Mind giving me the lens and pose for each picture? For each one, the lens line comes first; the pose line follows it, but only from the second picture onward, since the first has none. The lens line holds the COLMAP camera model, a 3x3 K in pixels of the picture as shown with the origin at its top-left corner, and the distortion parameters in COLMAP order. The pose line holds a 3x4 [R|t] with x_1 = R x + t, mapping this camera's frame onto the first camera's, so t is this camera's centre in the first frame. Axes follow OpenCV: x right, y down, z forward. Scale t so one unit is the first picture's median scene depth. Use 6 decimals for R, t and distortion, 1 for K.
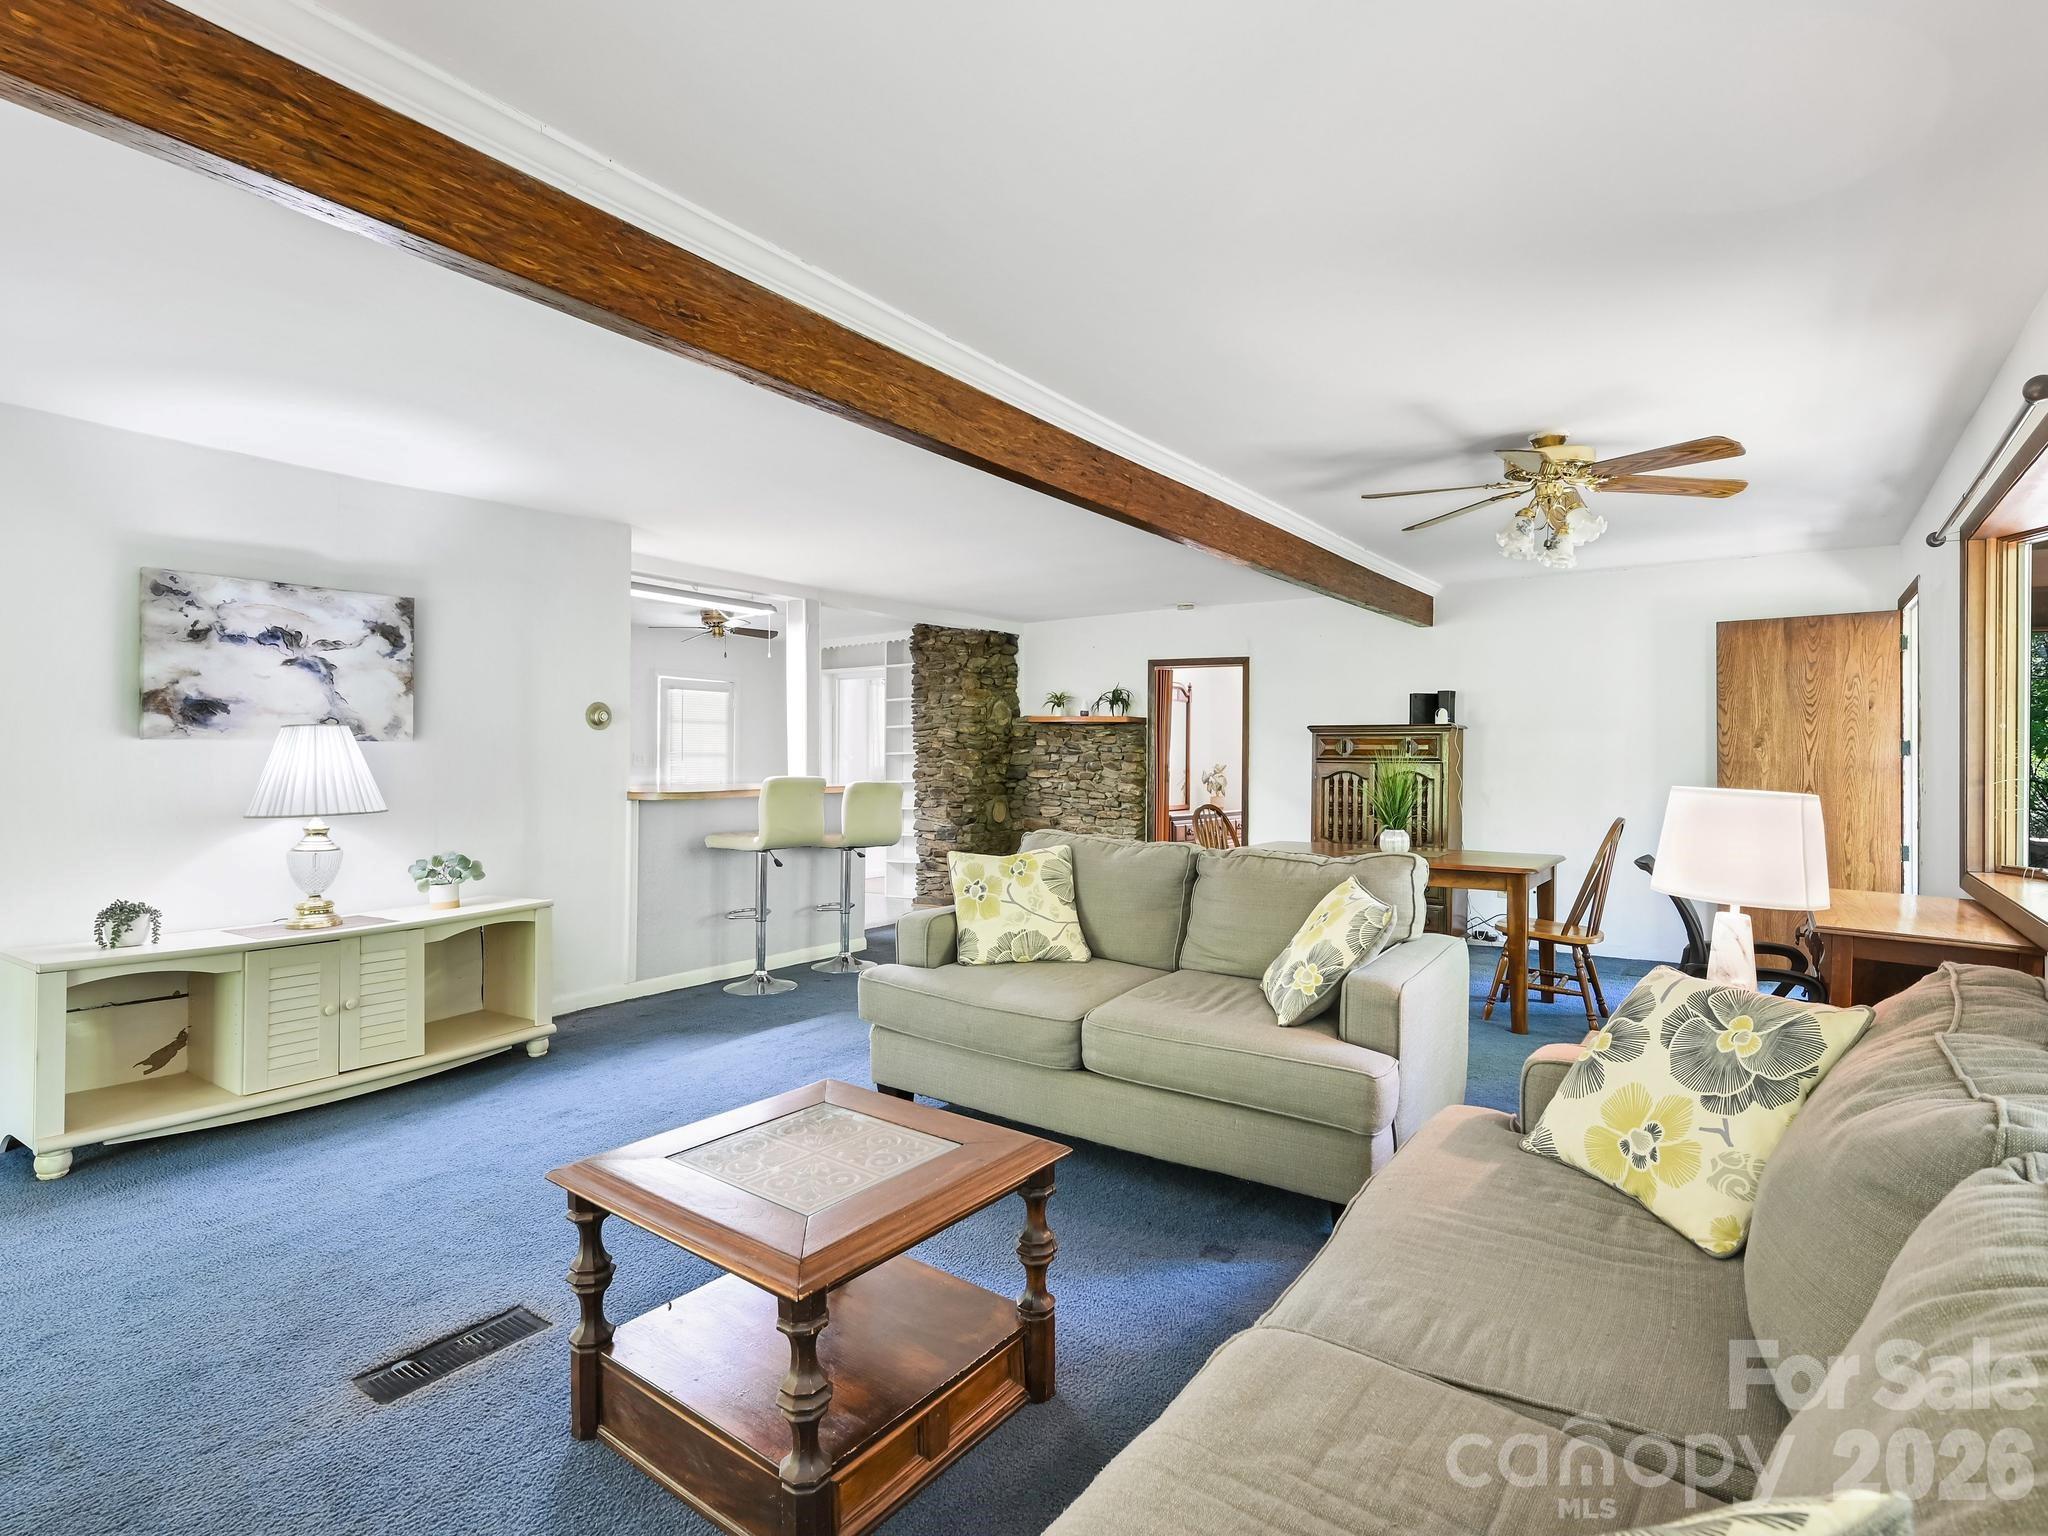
lens RADIAL K [[1052.1, 0, 1010.4], [0, 1052.1, 738.0], [0, 0, 1]] dist [-0.000213, -0.000048]
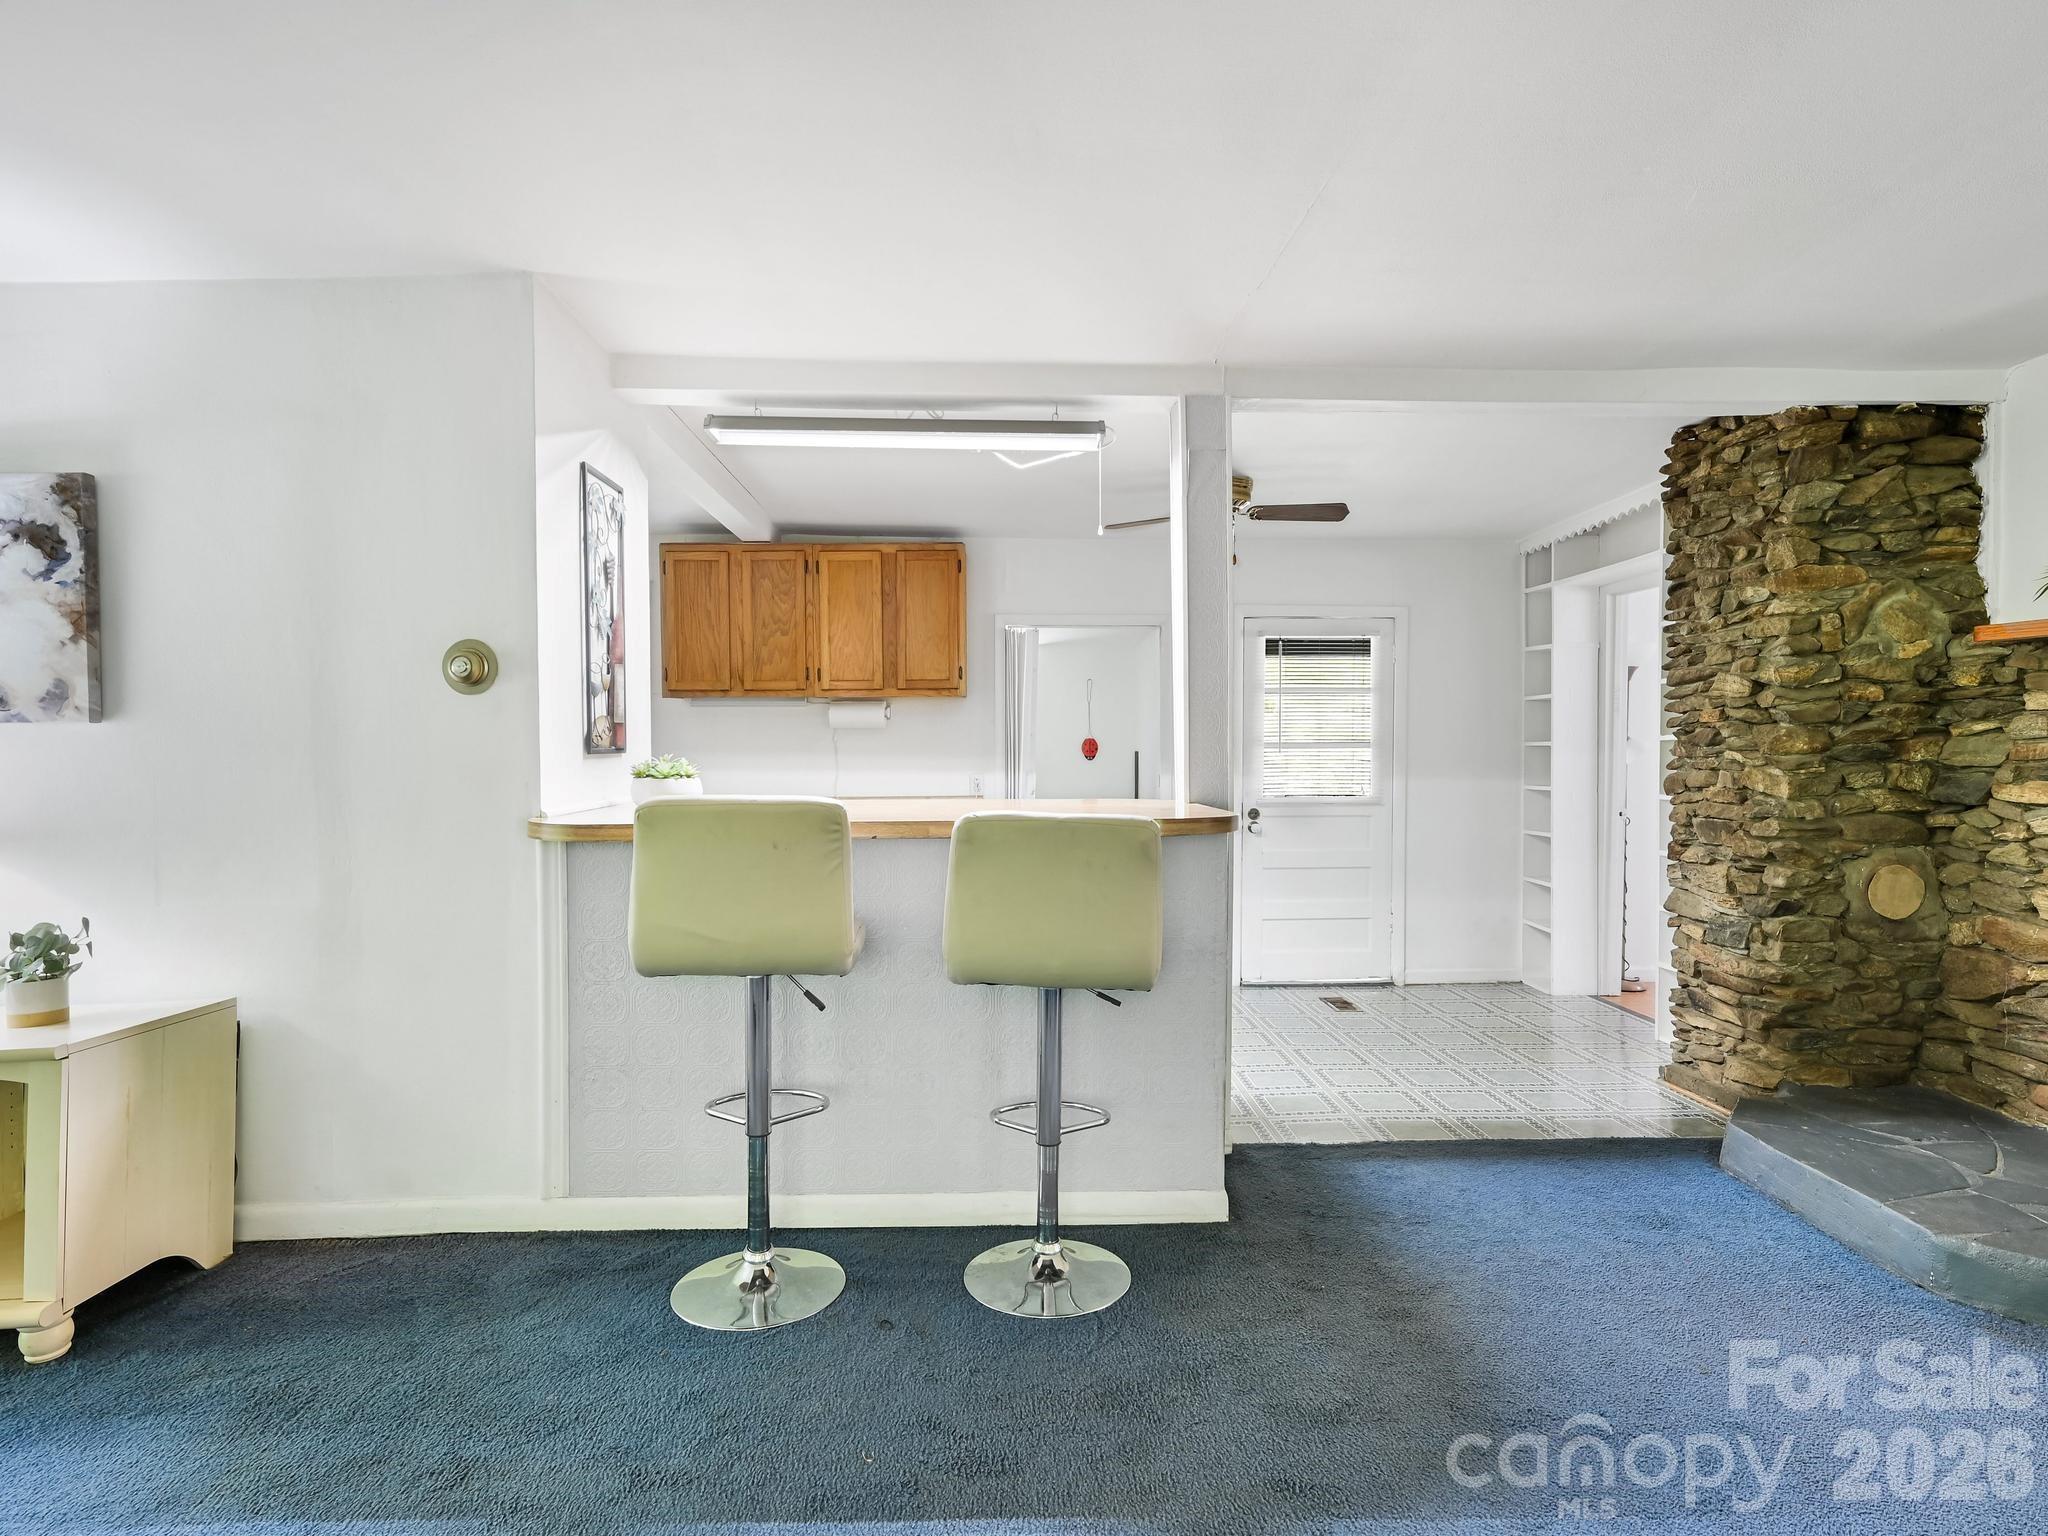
lens RADIAL K [[1100.0, 0, 1024.0], [0, 1100.0, 768.0], [0, 0, 1]] dist [-0.000330, 0.000055]
pose [[0.601734, 0.013633, -0.798580, 0.116378], [0.016748, 0.999419, 0.029682, 0.010052], [0.798521, -0.031235, 0.601156, 0.530322]]
